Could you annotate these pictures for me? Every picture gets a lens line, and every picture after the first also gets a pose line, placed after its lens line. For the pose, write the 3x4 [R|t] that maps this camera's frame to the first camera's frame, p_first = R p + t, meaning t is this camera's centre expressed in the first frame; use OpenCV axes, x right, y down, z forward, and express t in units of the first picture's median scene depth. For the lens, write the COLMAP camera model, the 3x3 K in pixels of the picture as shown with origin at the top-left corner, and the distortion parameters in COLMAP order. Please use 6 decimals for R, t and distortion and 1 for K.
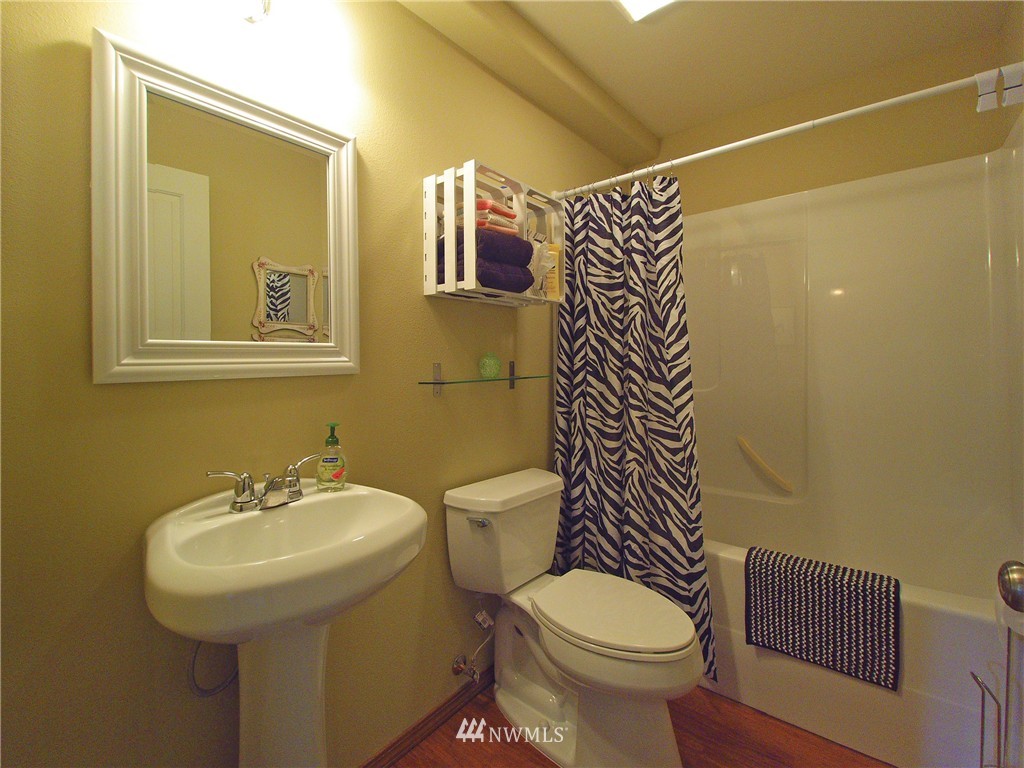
lens RADIAL K [[457.3, 0, 510.7], [0, 457.3, 370.9], [0, 0, 1]] dist [0.001349, -0.000086]
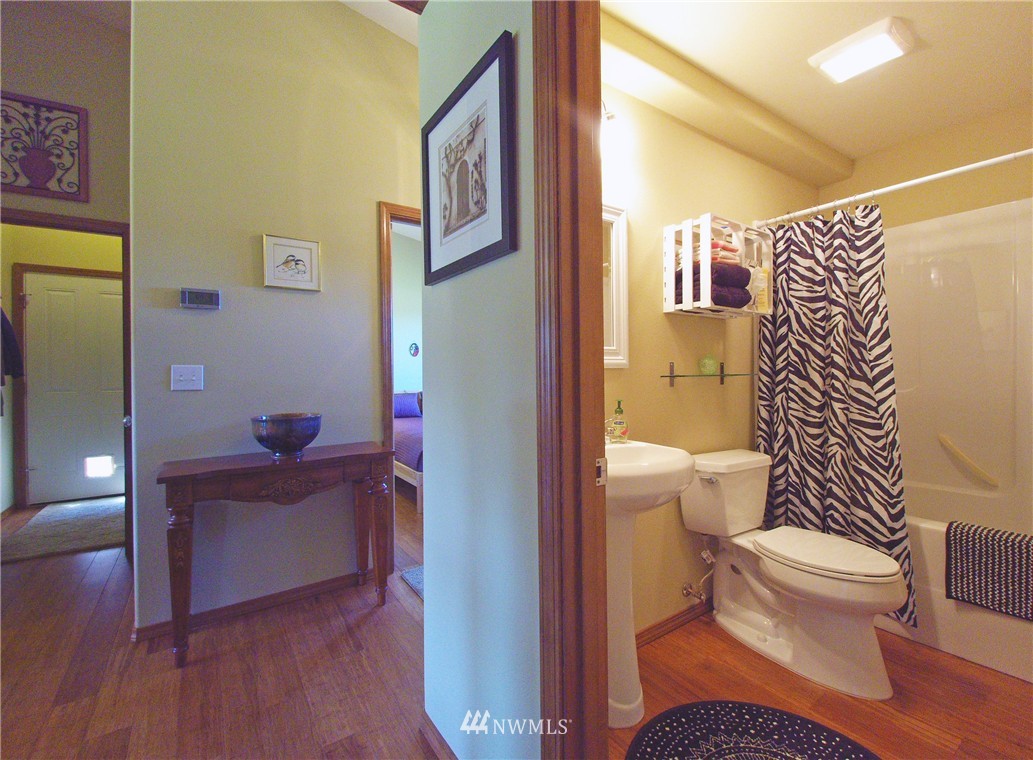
lens RADIAL K [[459.6, 0, 516.5], [0, 459.6, 380.0], [0, 0, 1]] dist [-0.001120, -0.010235]
pose [[0.959557, 0.007398, -0.281416, -0.195972], [-0.009442, 0.999938, -0.005906, 0.042341], [0.281355, 0.008325, 0.959568, -0.382865]]
